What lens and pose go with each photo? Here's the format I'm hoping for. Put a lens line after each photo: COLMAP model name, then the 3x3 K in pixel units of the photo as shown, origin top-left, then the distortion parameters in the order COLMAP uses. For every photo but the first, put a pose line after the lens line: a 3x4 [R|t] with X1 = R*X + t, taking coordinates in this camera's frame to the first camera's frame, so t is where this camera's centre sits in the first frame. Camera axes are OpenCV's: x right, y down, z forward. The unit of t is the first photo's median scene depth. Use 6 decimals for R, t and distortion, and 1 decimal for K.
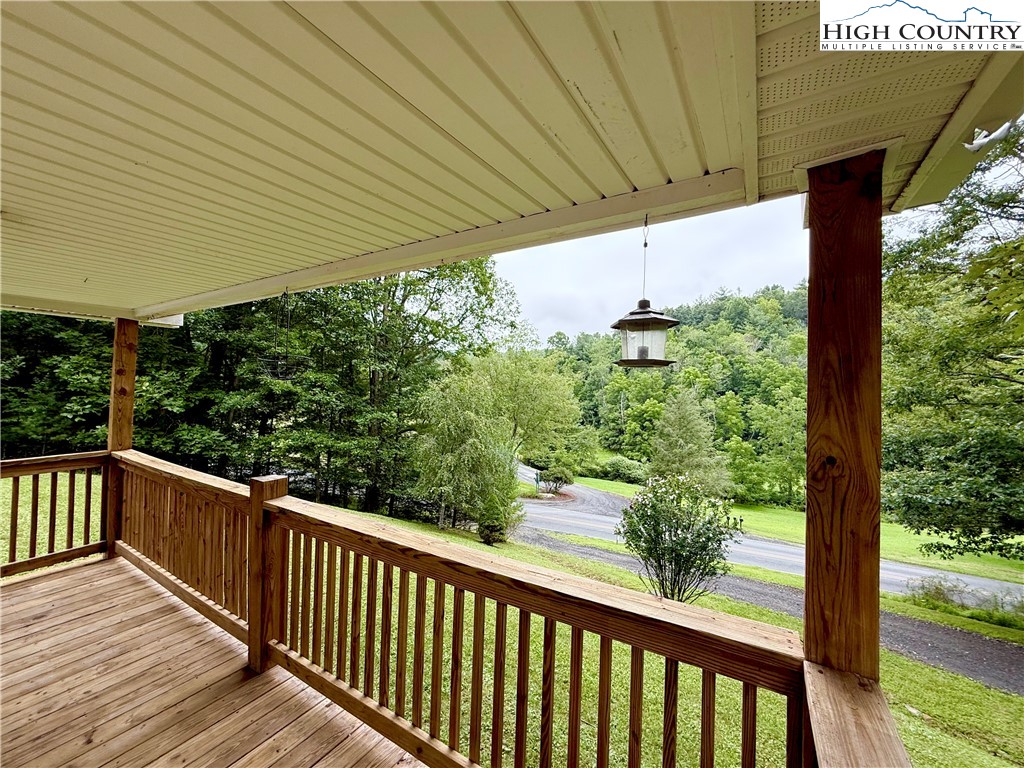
lens RADIAL K [[407.3, 0, 510.3], [0, 407.3, 382.9], [0, 0, 1]] dist [0.000065, 0.000058]
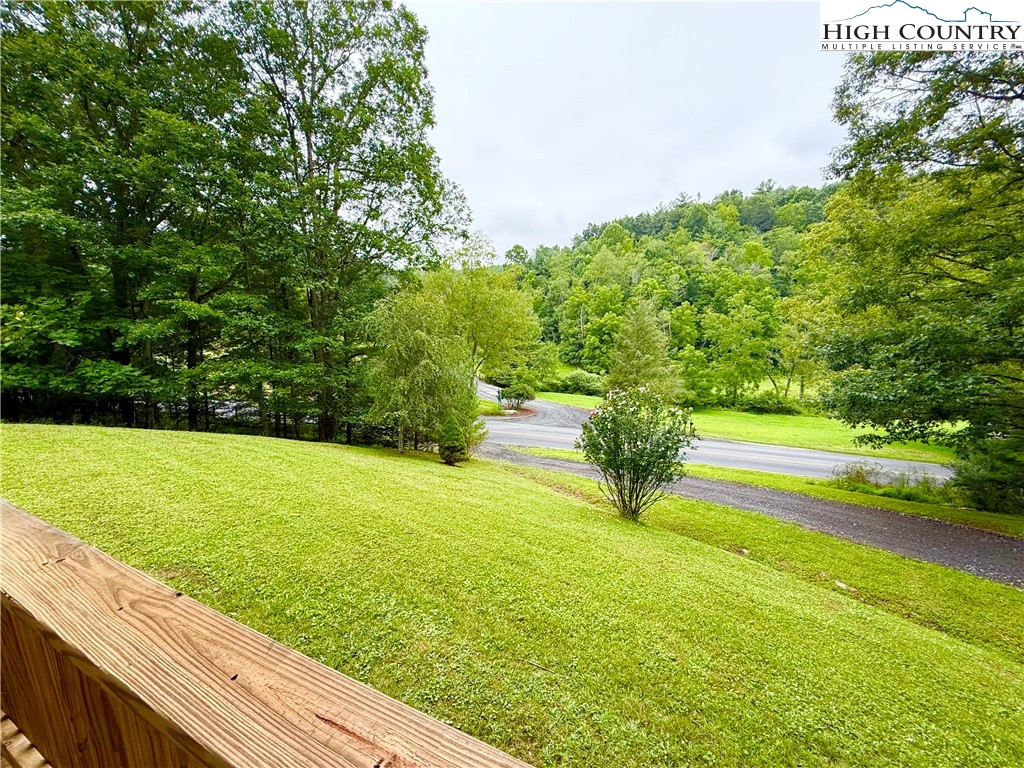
lens RADIAL K [[407.3, 0, 510.4], [0, 407.3, 382.4], [0, 0, 1]] dist [0.000065, 0.000058]
pose [[0.994550, -0.054052, 0.089151, 0.014538], [0.035573, 0.979726, 0.197160, 0.009468], [-0.098000, -0.192914, 0.976309, 0.053334]]
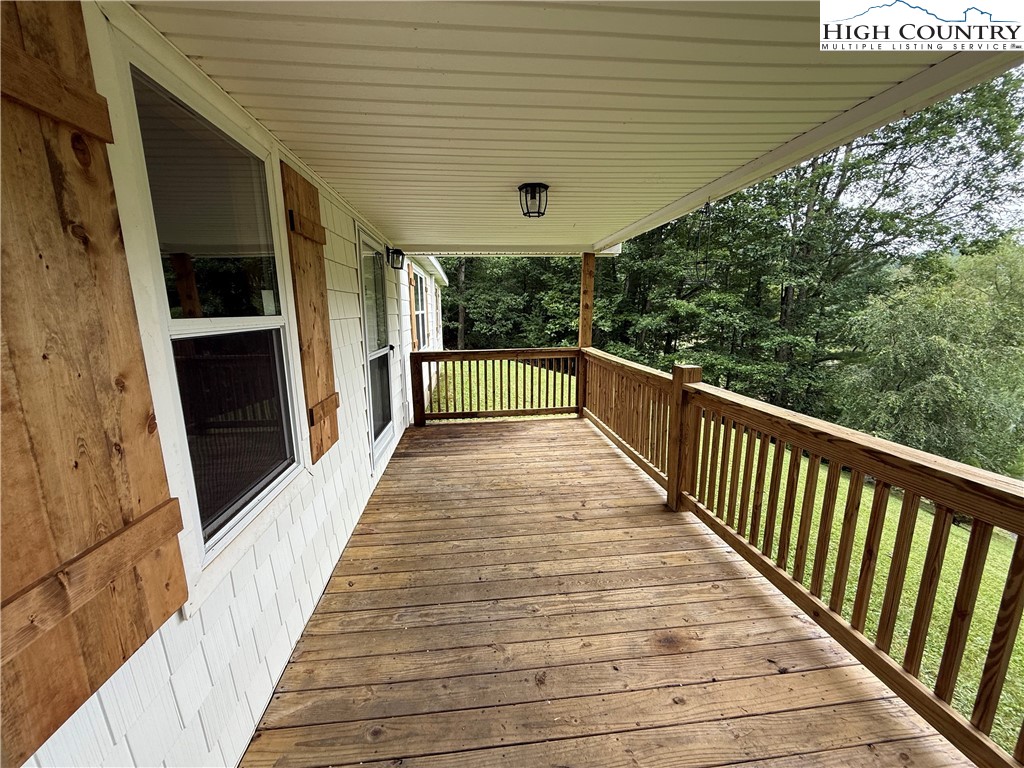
lens RADIAL K [[407.3, 0, 508.3], [0, 407.3, 382.9], [0, 0, 1]] dist [0.000065, 0.000058]
pose [[0.611181, 0.112700, -0.783426, 0.004977], [0.032350, 0.985427, 0.166996, 0.007539], [0.790830, -0.127408, 0.598628, -0.019554]]
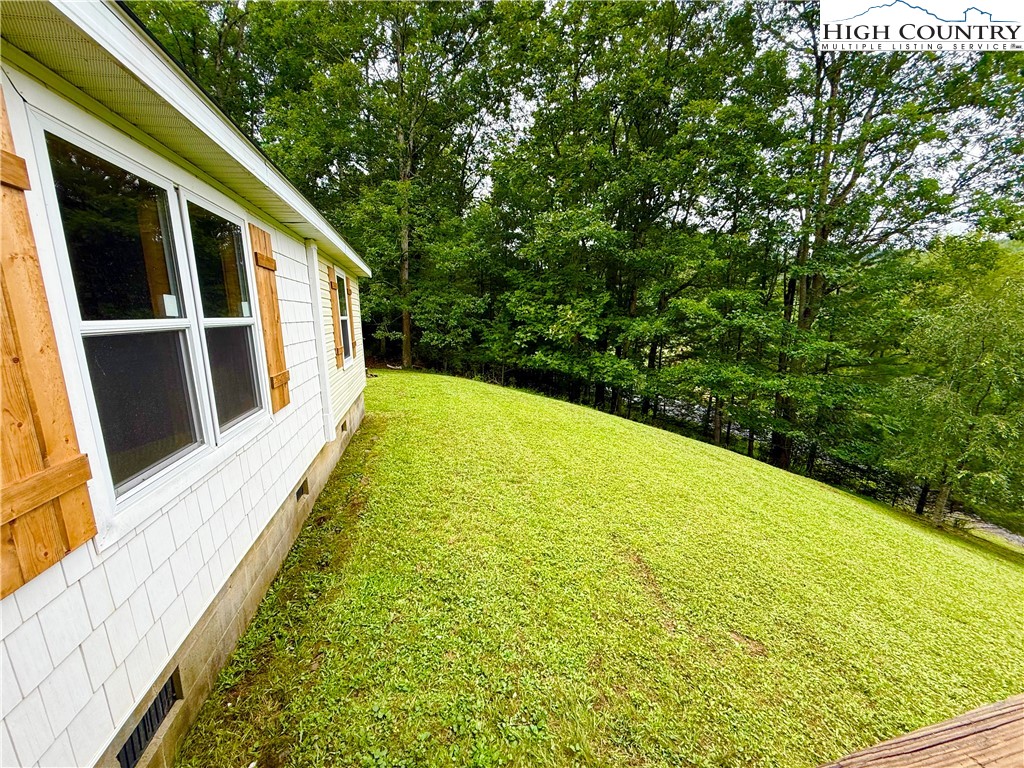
lens RADIAL K [[407.3, 0, 505.4], [0, 407.3, 380.6], [0, 0, 1]] dist [0.000065, 0.000058]
pose [[0.692058, 0.077008, -0.717722, -0.209392], [0.050548, 0.986682, 0.154607, 0.004727], [0.720070, -0.143277, 0.678949, 0.132541]]
